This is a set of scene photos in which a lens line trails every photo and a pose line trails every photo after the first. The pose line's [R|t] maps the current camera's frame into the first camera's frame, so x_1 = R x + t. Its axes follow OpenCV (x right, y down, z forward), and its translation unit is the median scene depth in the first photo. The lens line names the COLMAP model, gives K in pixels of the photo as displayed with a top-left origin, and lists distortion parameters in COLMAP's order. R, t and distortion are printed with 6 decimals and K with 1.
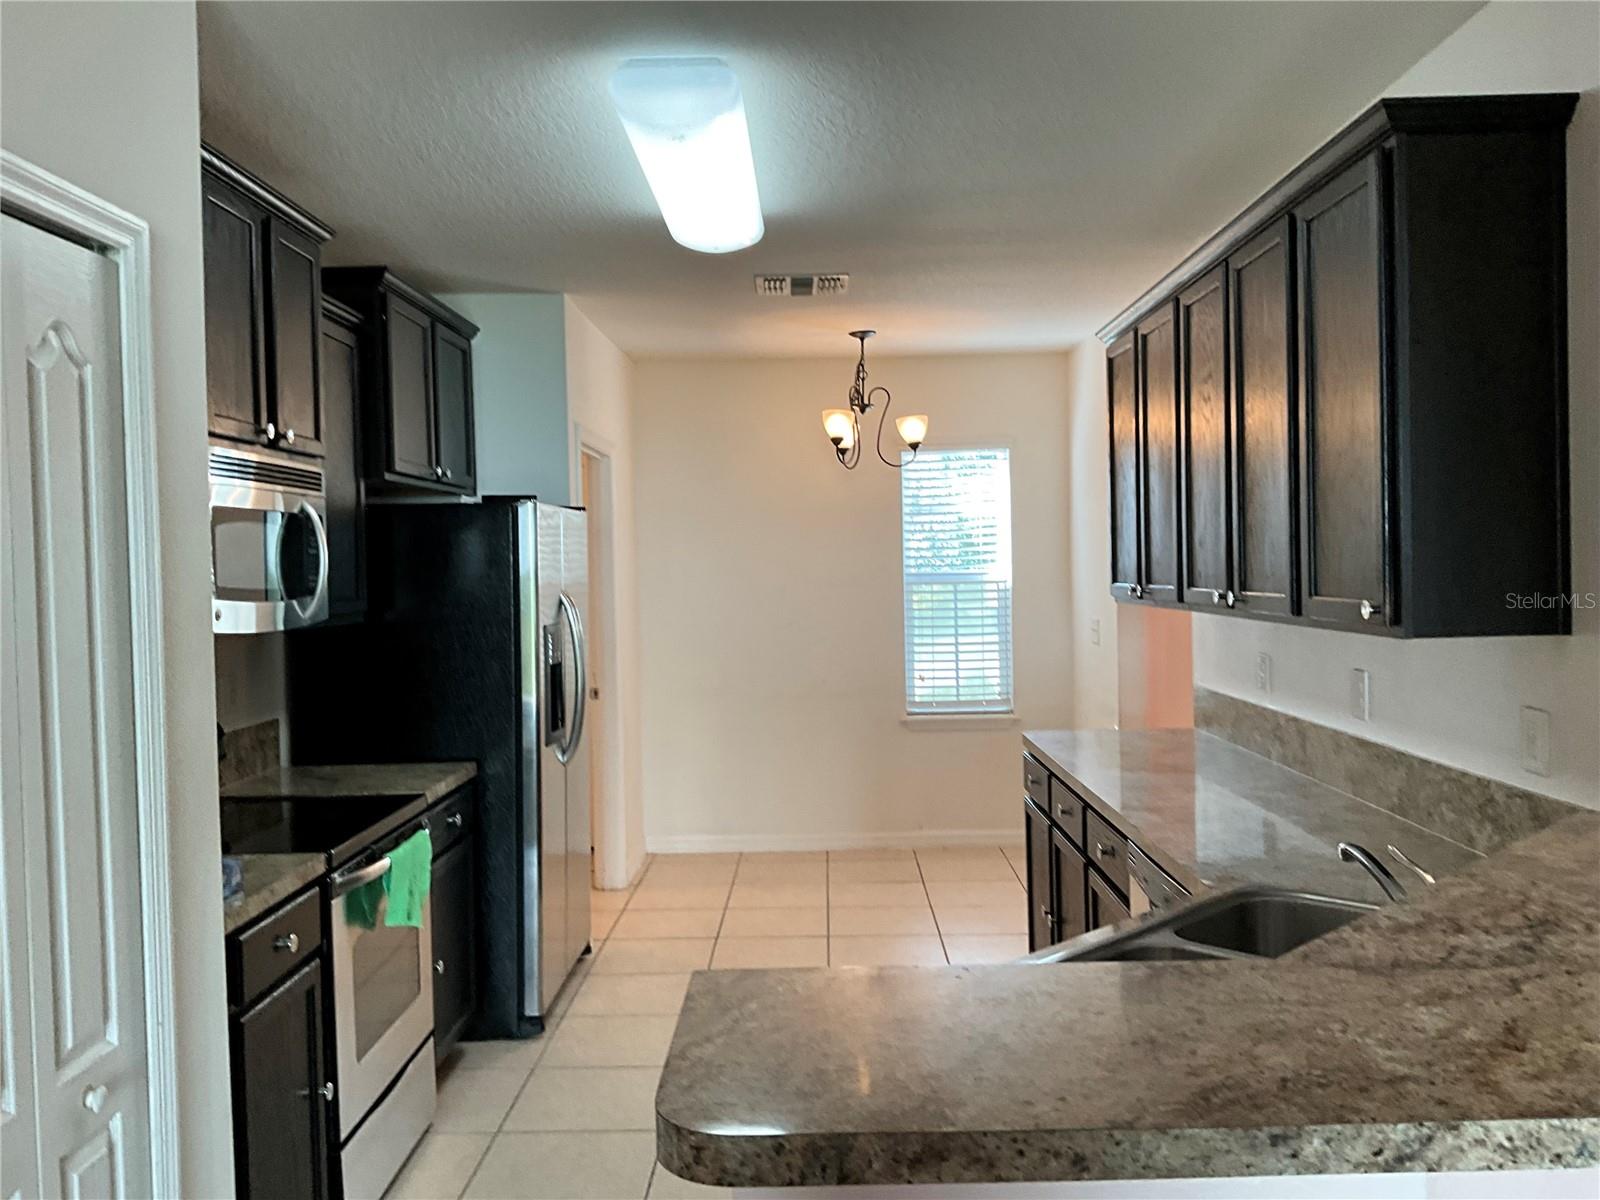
lens RADIAL K [[1362.7, 0, 808.1], [0, 1362.7, 597.0], [0, 0, 1]] dist [0.043291, -0.056968]
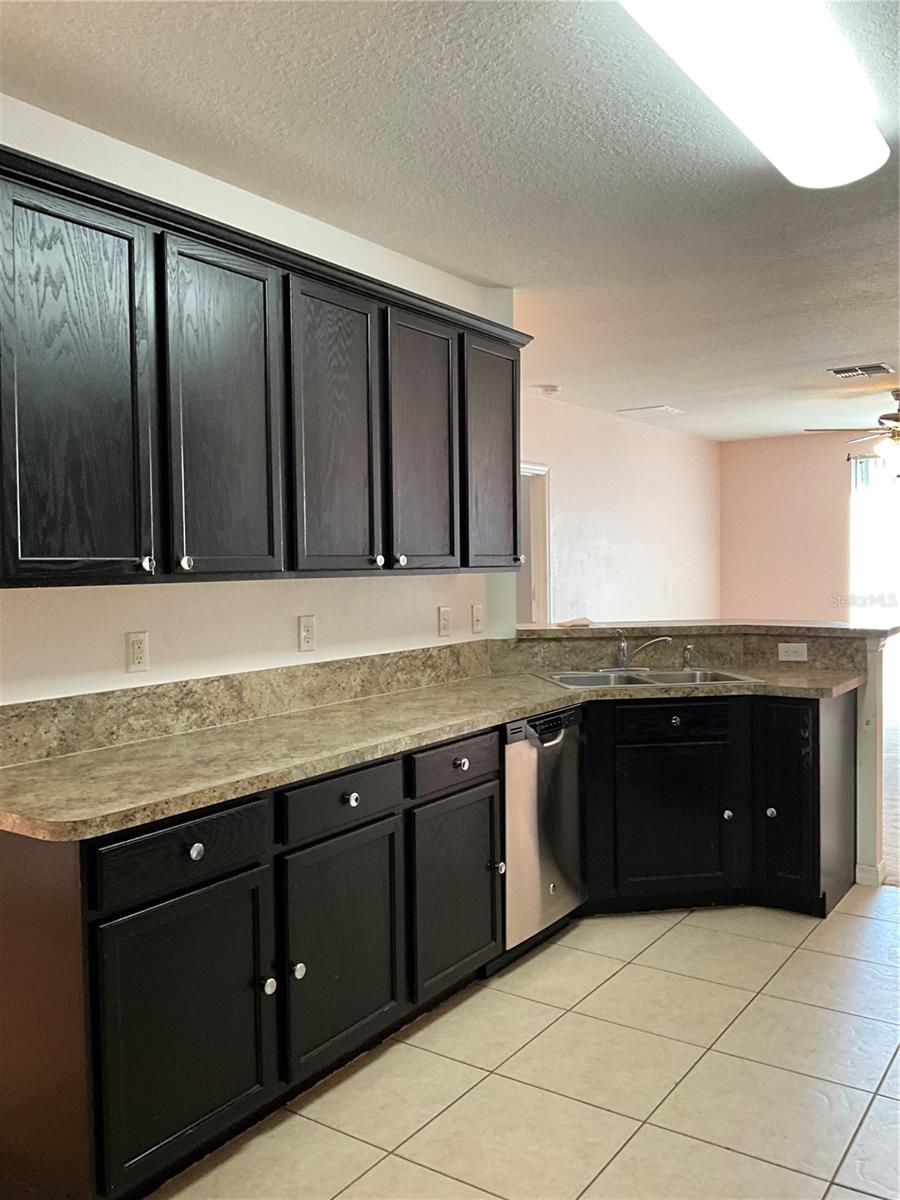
lens RADIAL K [[1017.9, 0, 456.0], [0, 1017.9, 611.4], [0, 0, 1]] dist [0.102480, -0.237647]
pose [[-0.833581, -0.002812, 0.552391, -0.300918], [0.039710, 0.997095, 0.065000, -0.010391], [-0.550969, 0.076118, -0.831047, 1.895769]]
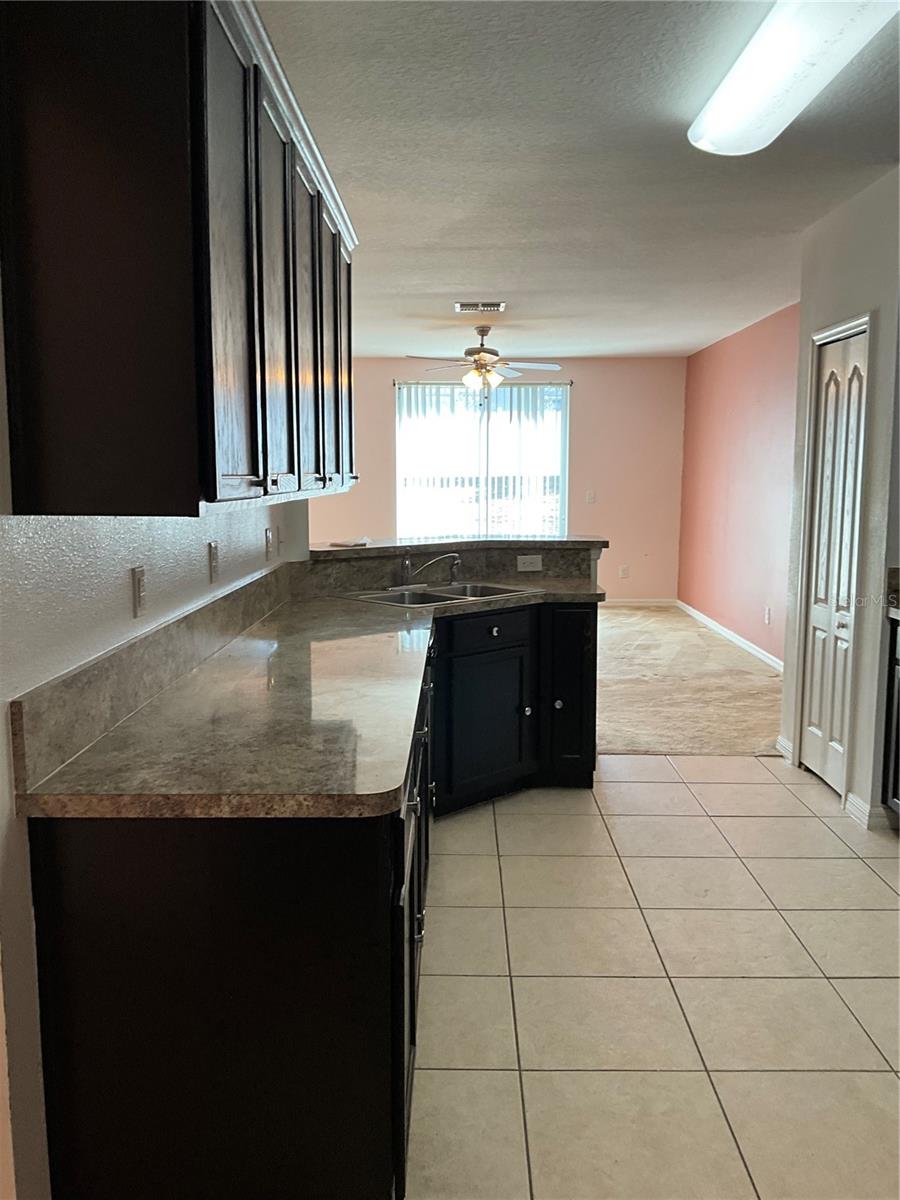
lens RADIAL K [[1013.1, 0, 450.0], [0, 1013.1, 600.0], [0, 0, 1]] dist [0.090261, -0.198391]
pose [[-0.999892, 0.014709, -0.000605, 0.213899], [0.014439, 0.987855, 0.154707, -0.032480], [0.002874, 0.154682, -0.987960, 2.027522]]
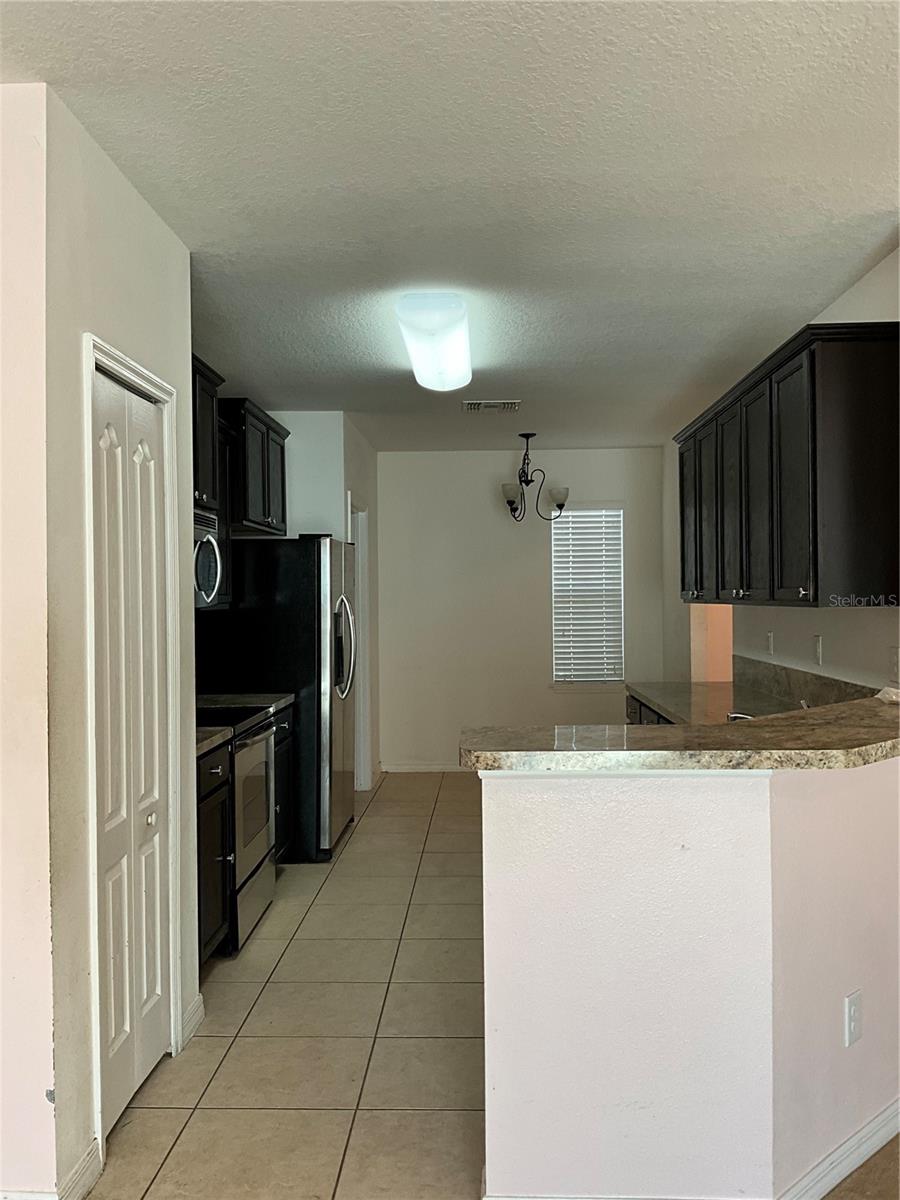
lens RADIAL K [[1013.1, 0, 450.0], [0, 1013.1, 600.0], [0, 0, 1]] dist [0.090829, -0.199713]
pose [[0.999518, 0.009395, -0.029599, -0.024723], [-0.010028, 0.999723, -0.021313, 0.043473], [0.029391, 0.021599, 0.999335, -0.326169]]
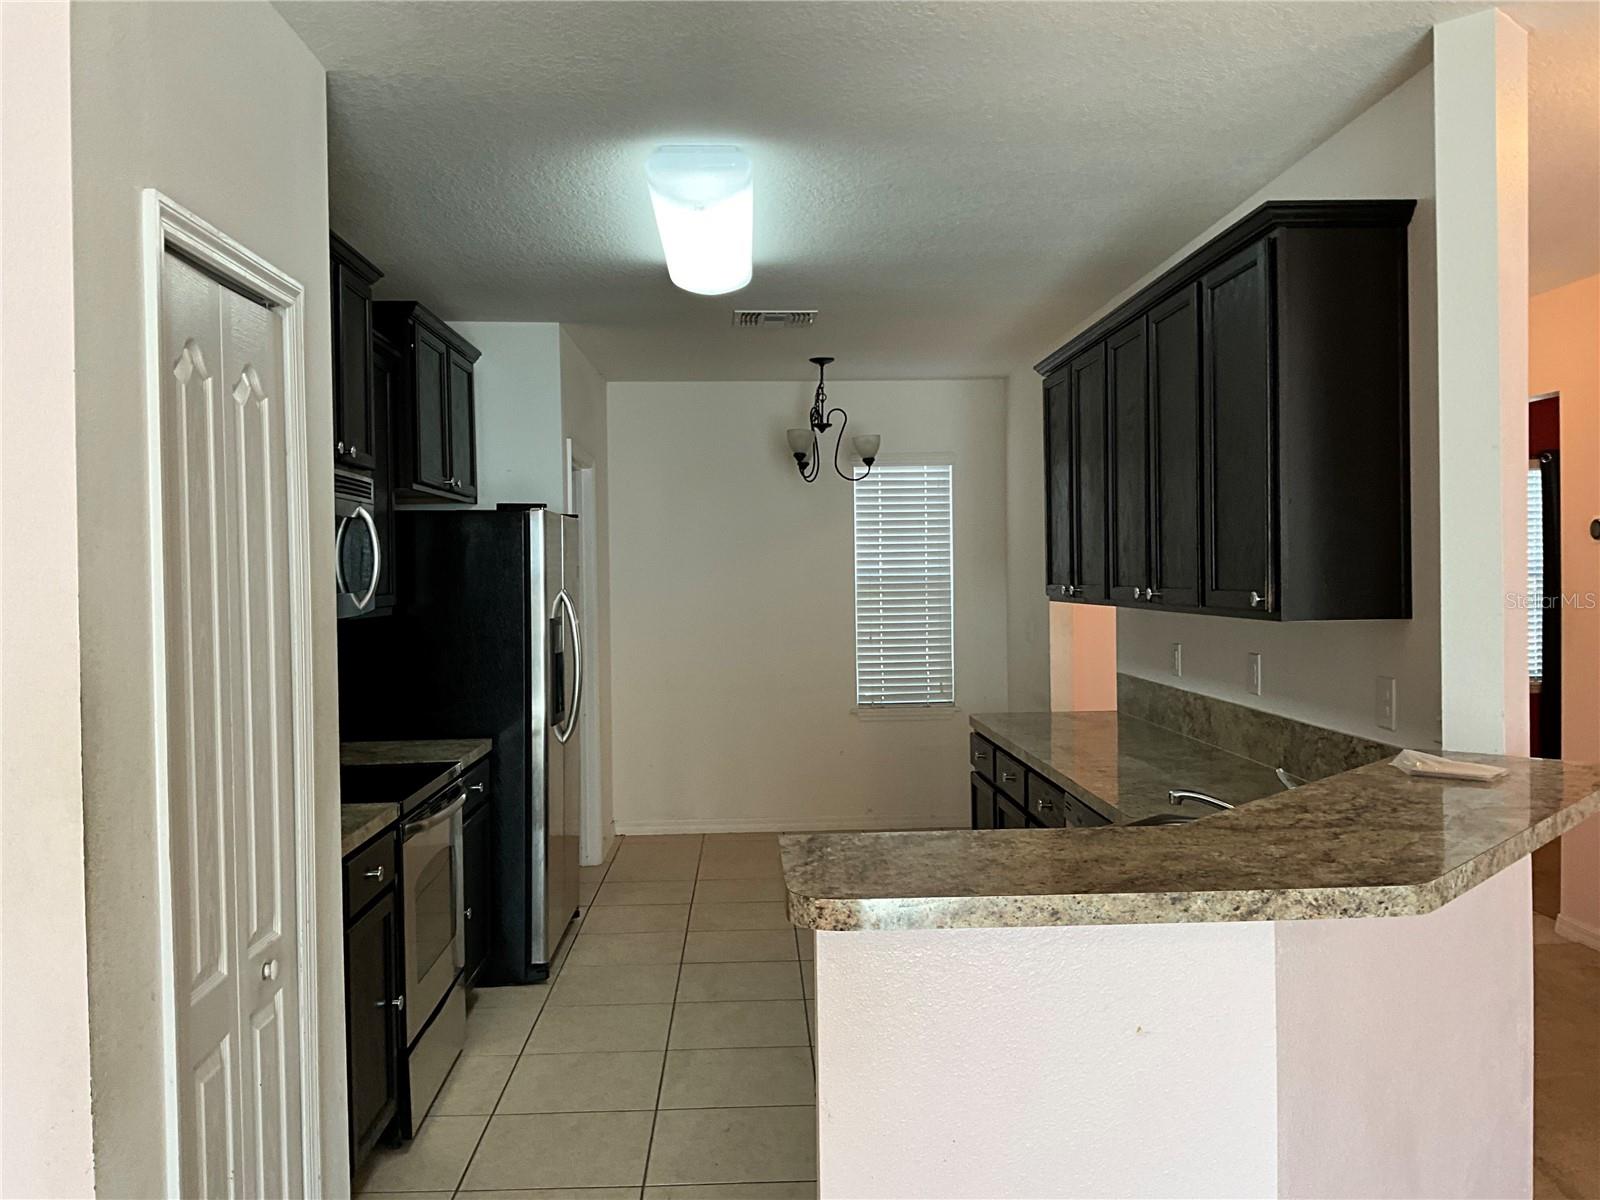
lens RADIAL K [[1350.8, 0, 800.0], [0, 1350.8, 600.0], [0, 0, 1]] dist [0.090829, -0.199713]
pose [[0.998854, 0.004342, 0.047661, -0.058327], [-0.004081, 0.999976, -0.005571, 0.015528], [-0.047685, 0.005370, 0.998848, -0.190663]]
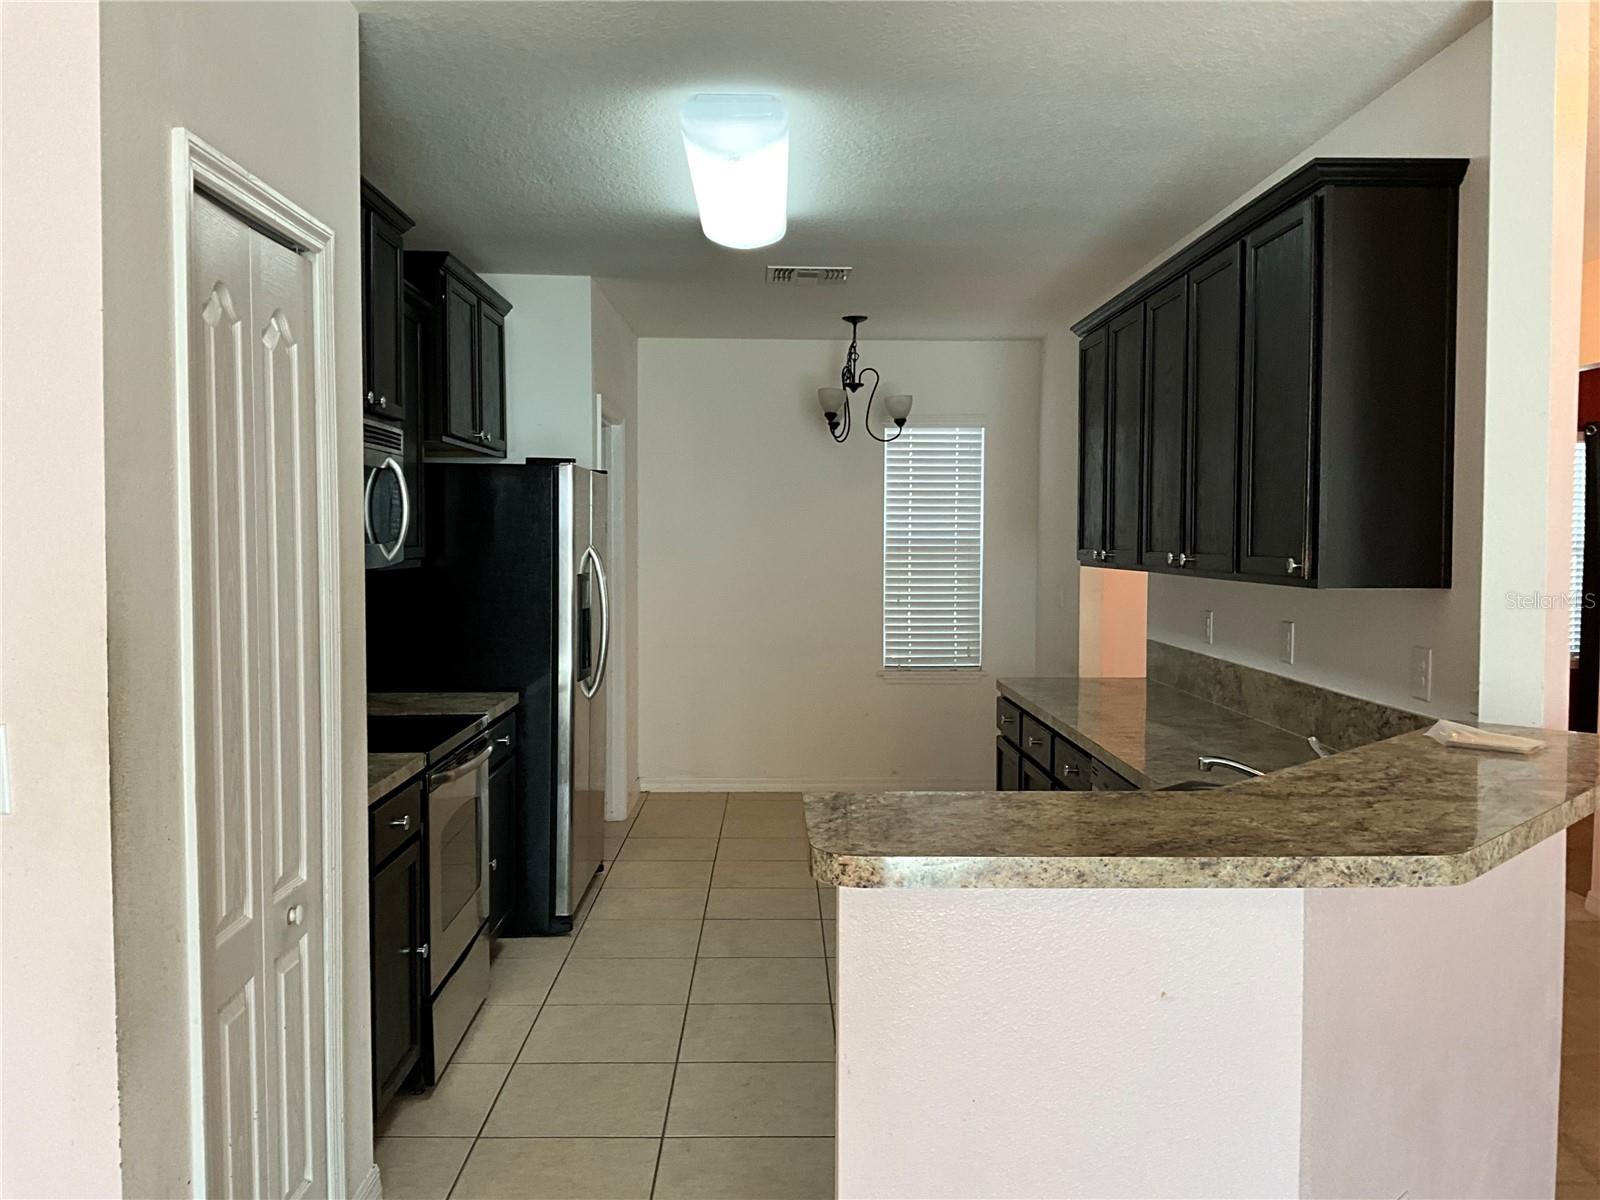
lens RADIAL K [[1350.9, 0, 799.0], [0, 1350.9, 603.9], [0, 0, 1]] dist [0.090261, -0.198391]
pose [[0.999401, 0.021791, 0.026869, -0.058186], [-0.022466, 0.999432, 0.025104, 0.018984], [-0.026307, -0.025693, 0.999324, -0.182993]]
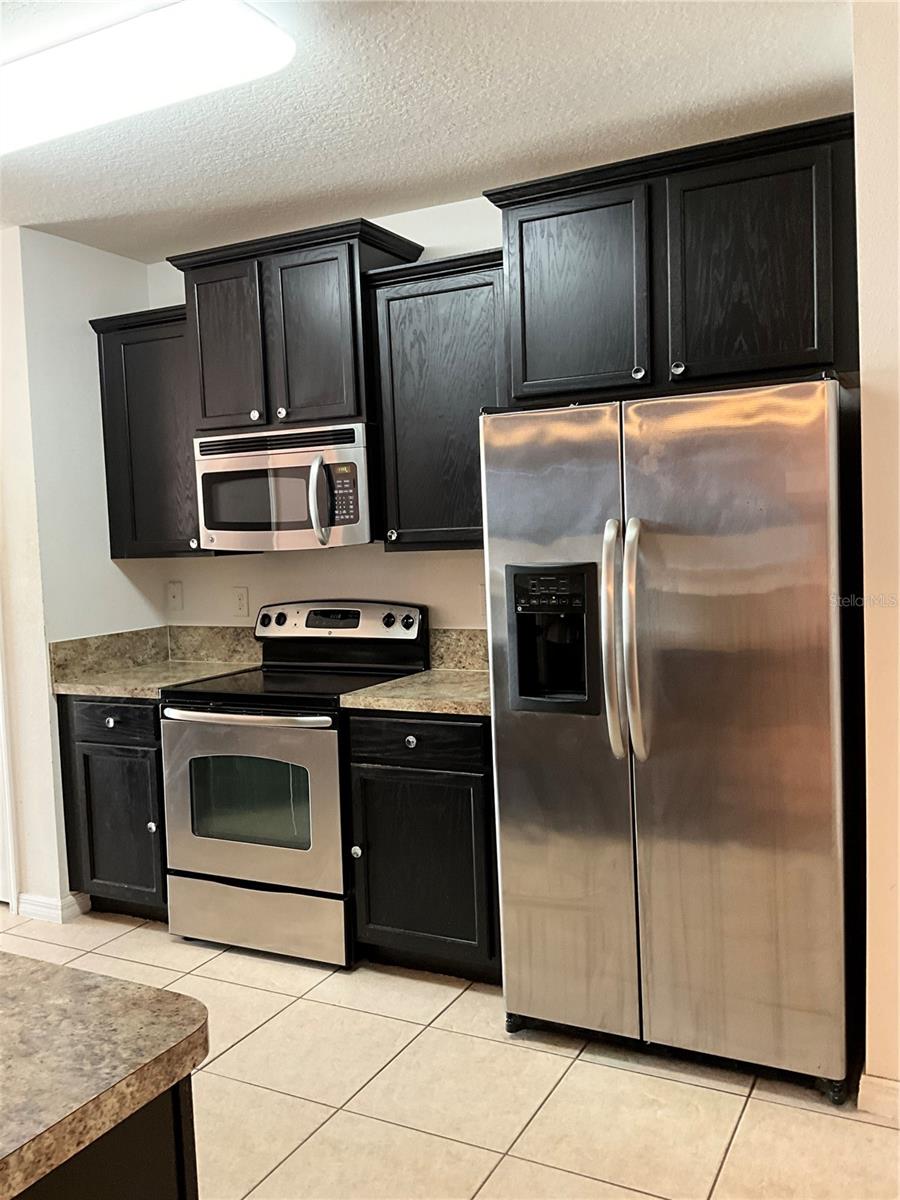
lens RADIAL K [[1008.3, 0, 452.3], [0, 1008.3, 601.6], [0, 0, 1]] dist [0.083011, -0.155467]
pose [[-0.452173, 0.096461, -0.886699, 0.513312], [0.021828, 0.995034, 0.097115, -0.023072], [0.891663, 0.024558, -0.452033, 1.737666]]
